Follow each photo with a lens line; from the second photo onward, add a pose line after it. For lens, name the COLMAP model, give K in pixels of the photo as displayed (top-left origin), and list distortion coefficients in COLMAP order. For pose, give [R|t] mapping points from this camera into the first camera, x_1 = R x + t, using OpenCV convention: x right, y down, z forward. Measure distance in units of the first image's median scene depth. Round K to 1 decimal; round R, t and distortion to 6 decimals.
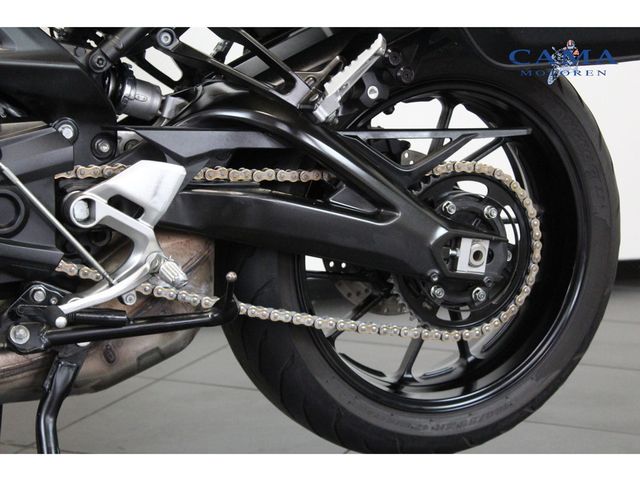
lens RADIAL K [[1367.5, 0, 320.3], [0, 1367.5, 240.2], [0, 0, 1]] dist [-0.041938, 0.000000]
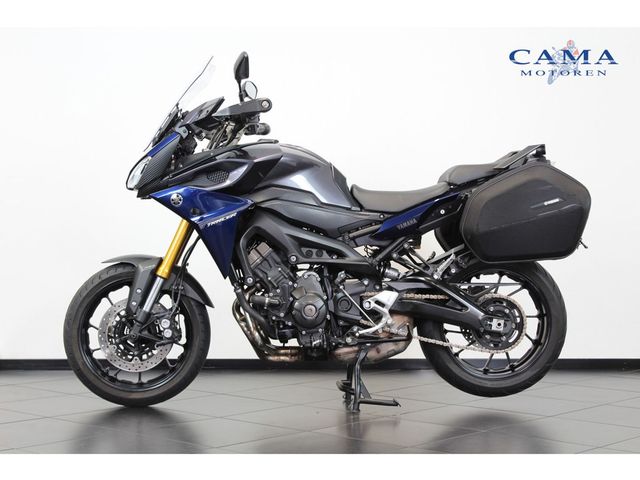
lens RADIAL K [[1140.6, 0, 319.1], [0, 1140.6, 241.1], [0, 0, 1]] dist [0.054294, 0.000000]
pose [[0.890034, -0.020469, -0.455434, 0.985581], [-0.049748, 0.988665, -0.141656, 0.222464], [0.453172, 0.148735, 0.878927, -1.538724]]
